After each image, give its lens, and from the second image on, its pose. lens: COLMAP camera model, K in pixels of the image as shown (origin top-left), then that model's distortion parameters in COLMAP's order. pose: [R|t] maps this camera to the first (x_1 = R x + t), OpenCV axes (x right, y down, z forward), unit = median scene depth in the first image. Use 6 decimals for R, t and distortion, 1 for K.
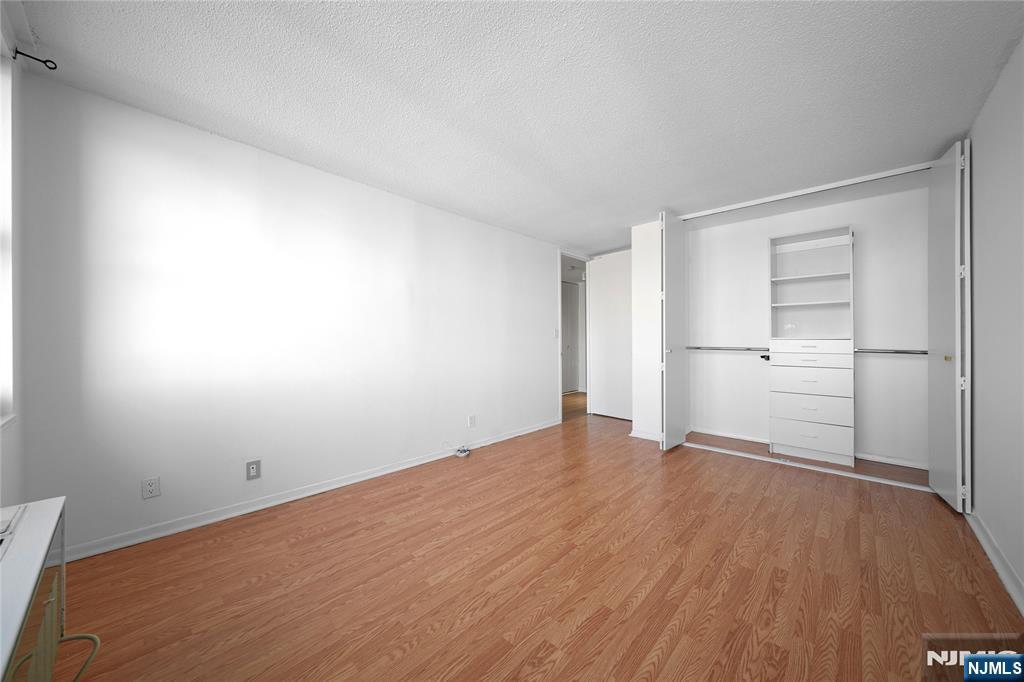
lens RADIAL K [[367.0, 0, 507.8], [0, 367.0, 338.6], [0, 0, 1]] dist [0.001902, -0.000701]
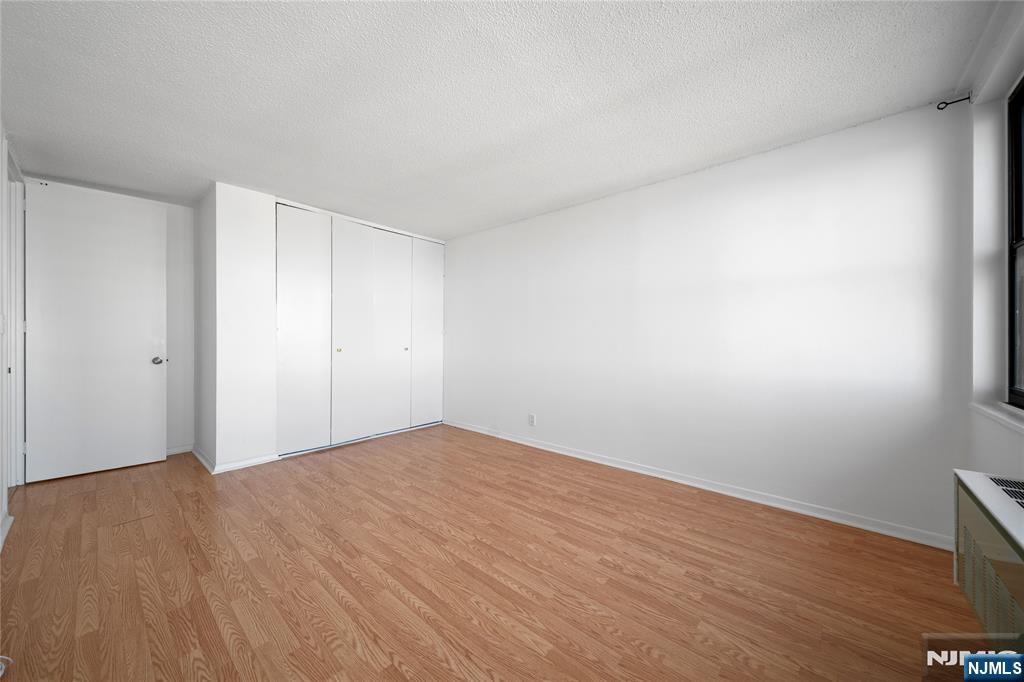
lens RADIAL K [[367.0, 0, 511.7], [0, 367.0, 336.4], [0, 0, 1]] dist [0.001902, -0.000701]
pose [[-0.045583, 0.004798, 0.998949, -0.742054], [-0.002333, 0.999985, -0.004909, -0.000345], [-0.998958, -0.002555, -0.045571, 0.830120]]
